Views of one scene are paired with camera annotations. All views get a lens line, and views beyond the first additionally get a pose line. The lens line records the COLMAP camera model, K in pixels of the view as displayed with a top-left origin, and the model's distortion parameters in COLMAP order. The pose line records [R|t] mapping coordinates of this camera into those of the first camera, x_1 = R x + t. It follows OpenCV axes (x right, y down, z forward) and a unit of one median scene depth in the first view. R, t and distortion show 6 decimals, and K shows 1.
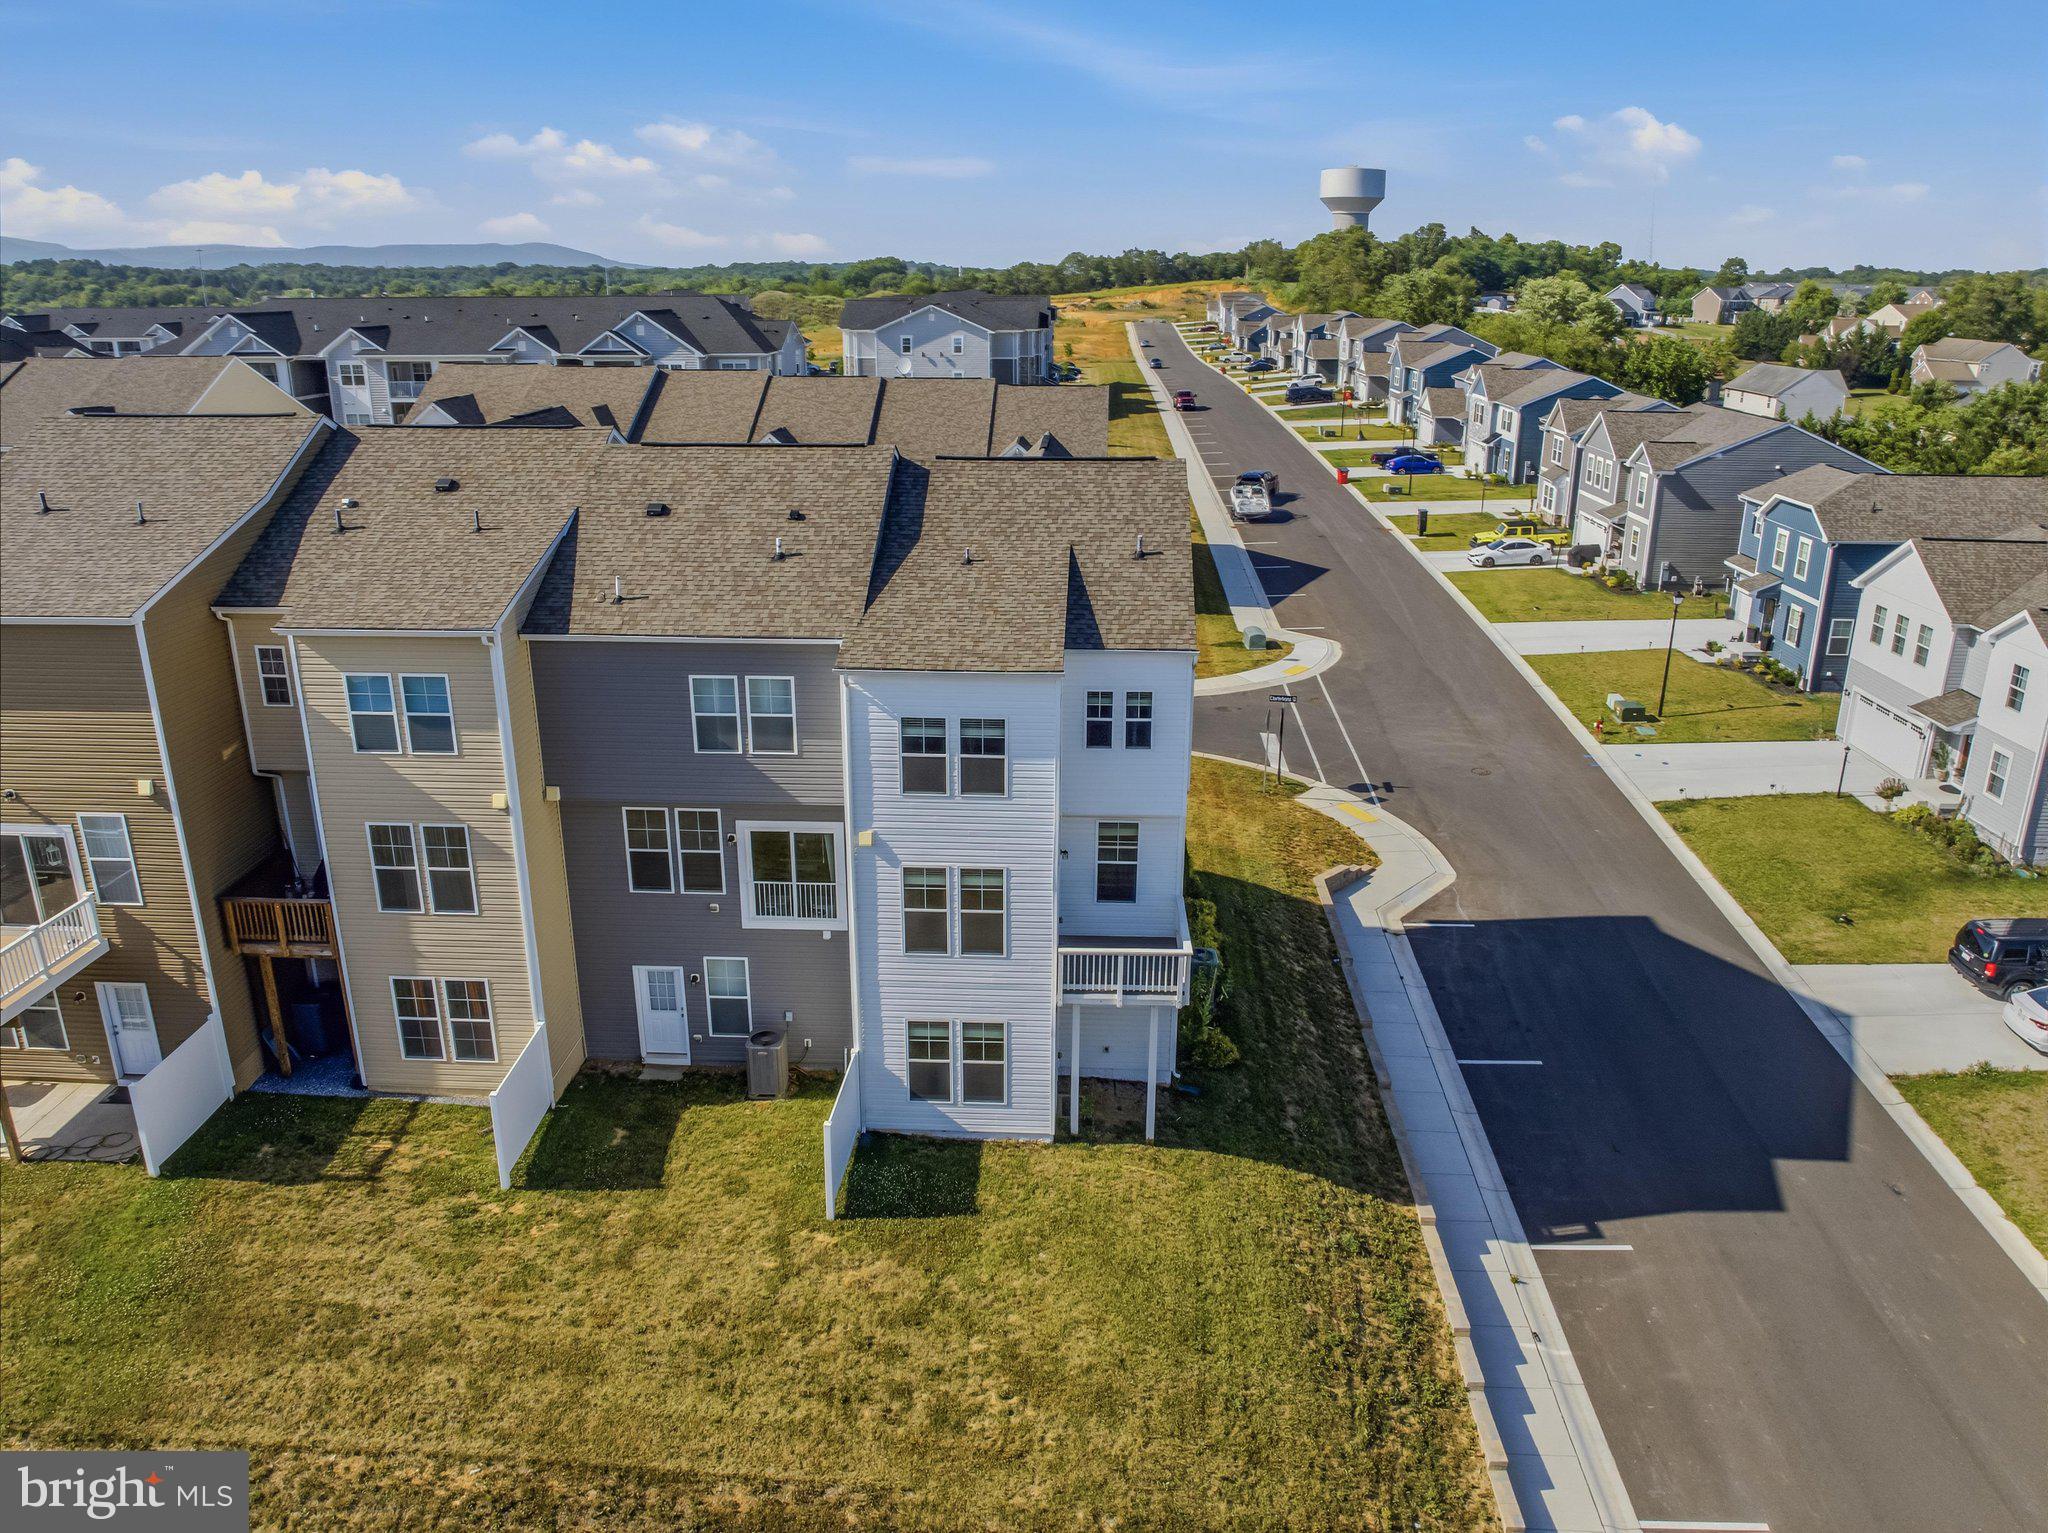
lens RADIAL K [[1440.4, 0, 1036.5], [0, 1440.4, 754.0], [0, 0, 1]] dist [-0.037969, -0.000834]
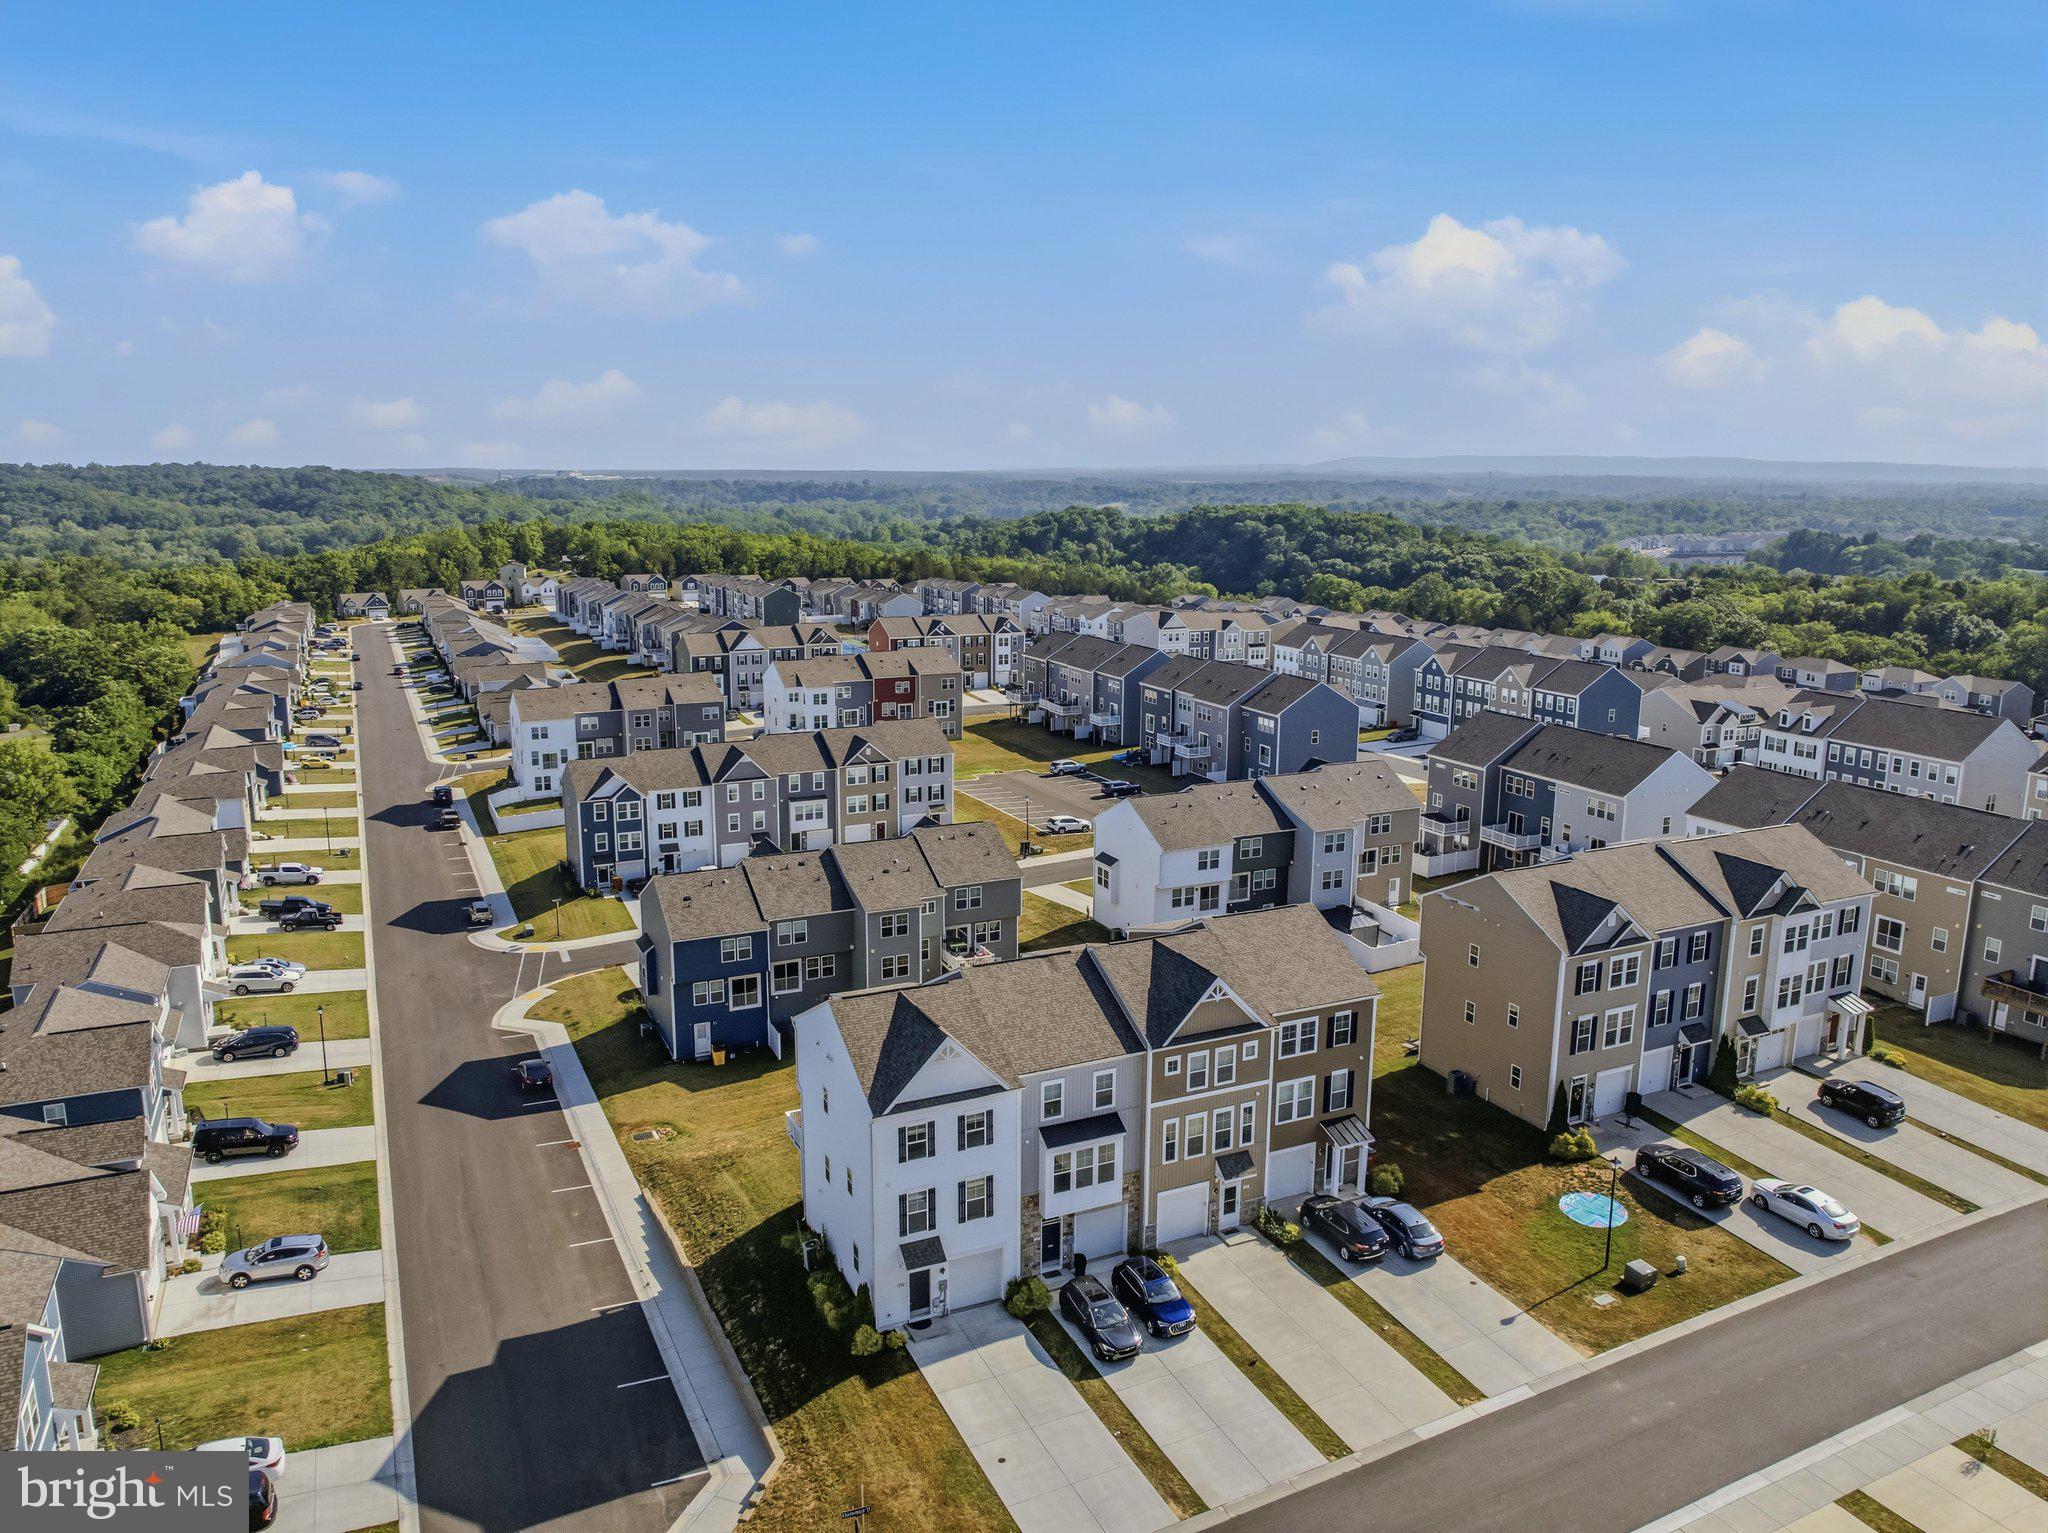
lens RADIAL K [[1440.4, 0, 1035.0], [0, 1440.4, 755.6], [0, 0, 1]] dist [-0.037969, -0.000834]
pose [[-0.884121, 0.080001, -0.460358, 0.792685], [-0.159989, 0.873851, 0.459117, -1.564509], [0.439014, 0.479567, -0.759791, 2.671105]]
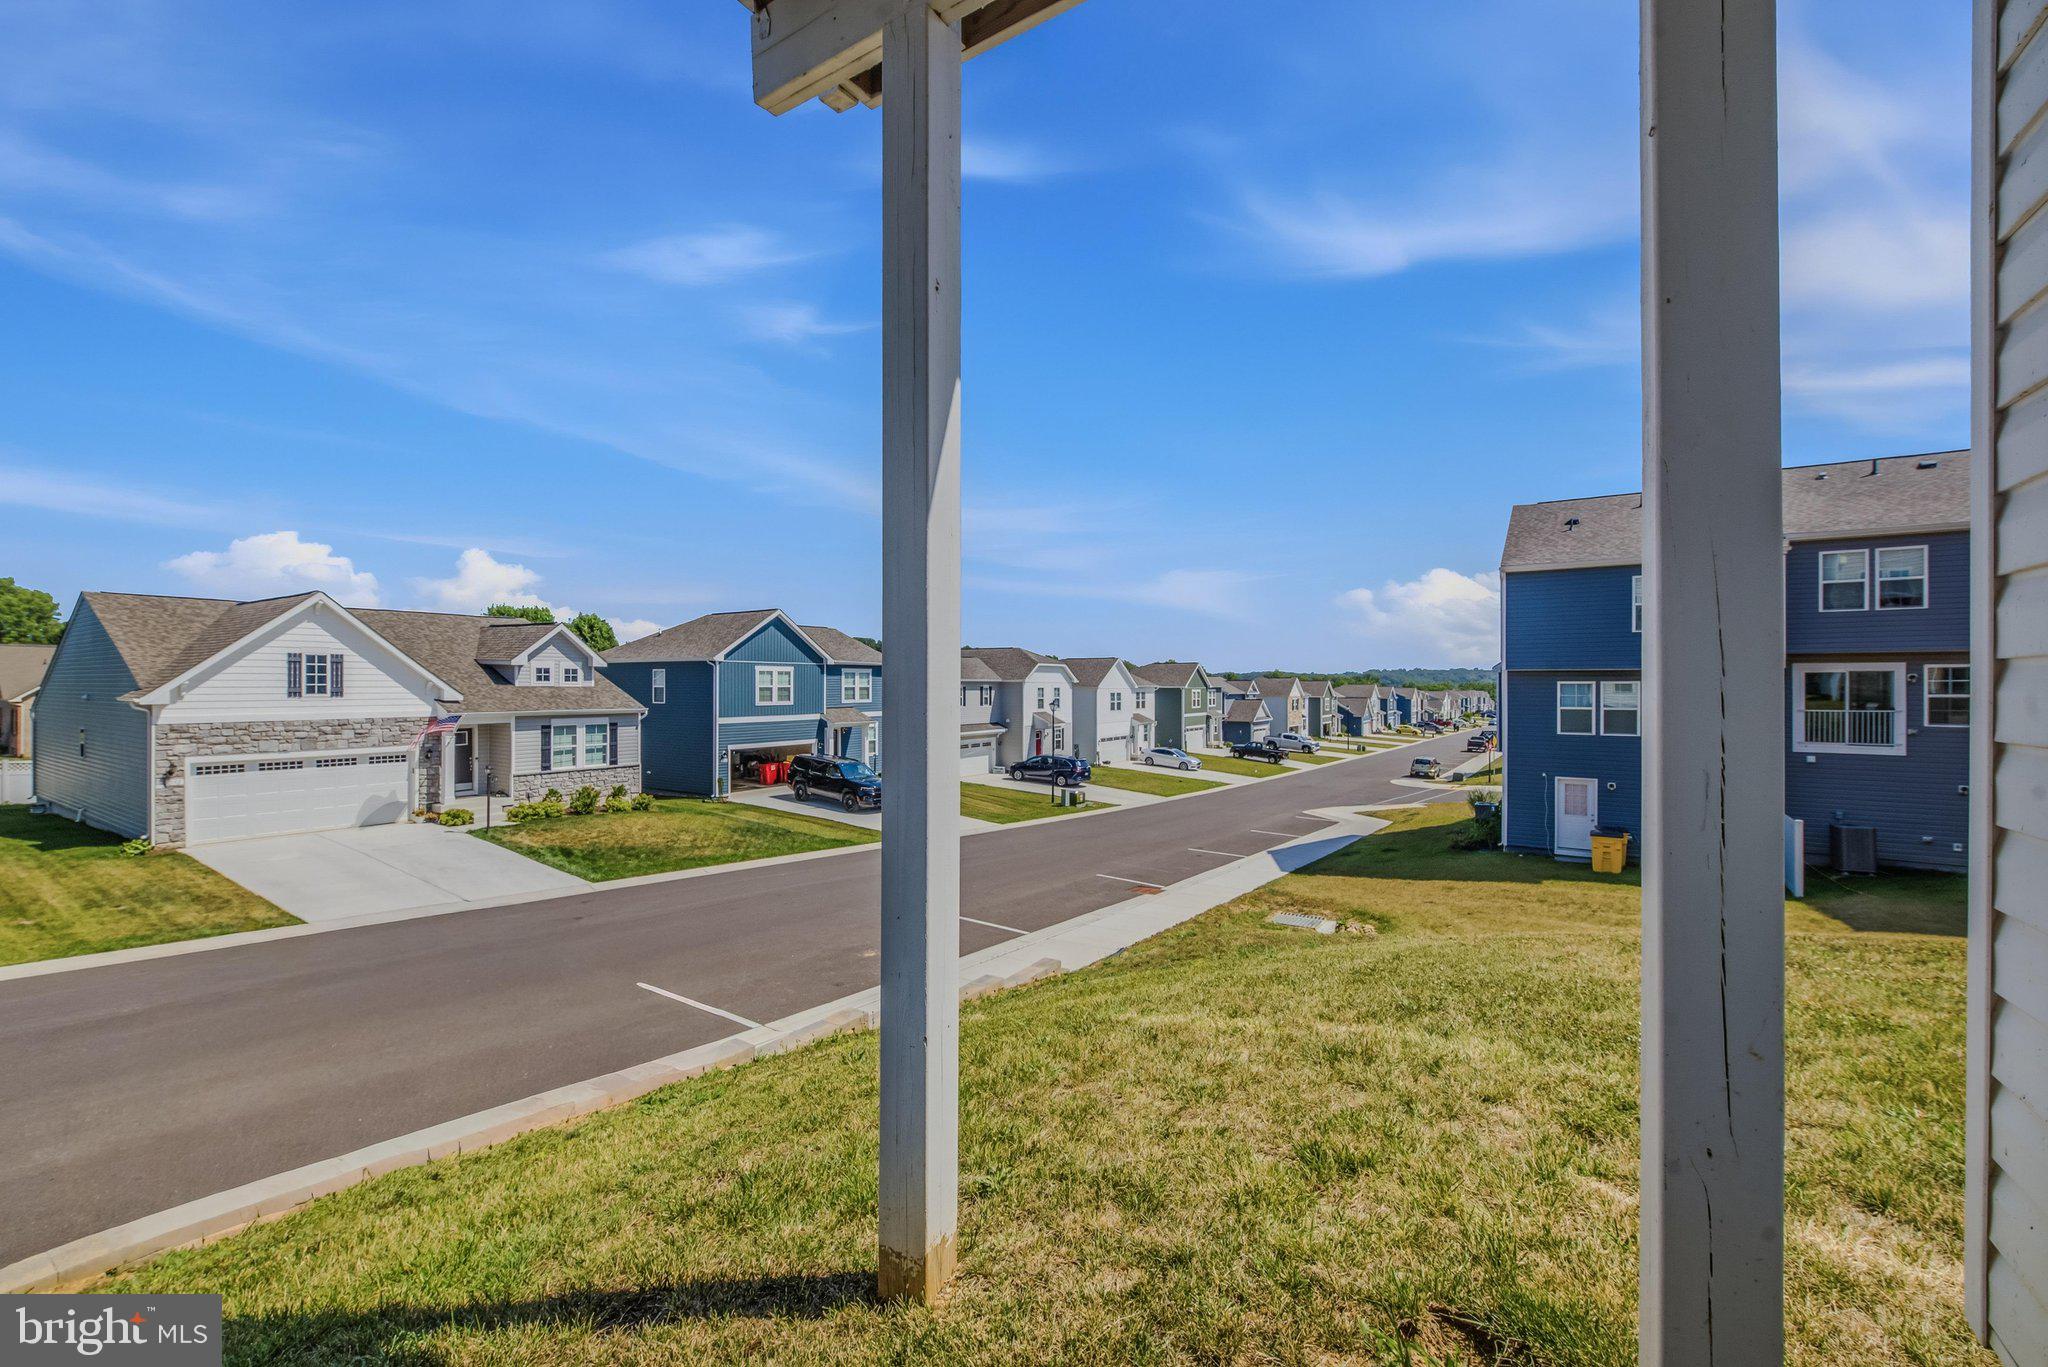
lens RADIAL K [[836.1, 0, 1027.5], [0, 836.1, 691.0], [0, 0, 1]] dist [0.002120, -0.002367]
pose [[-0.857159, -0.006090, 0.515017, 0.033860], [0.162256, 0.945823, 0.281232, 0.208310], [-0.488827, 0.324625, -0.809732, 1.049350]]
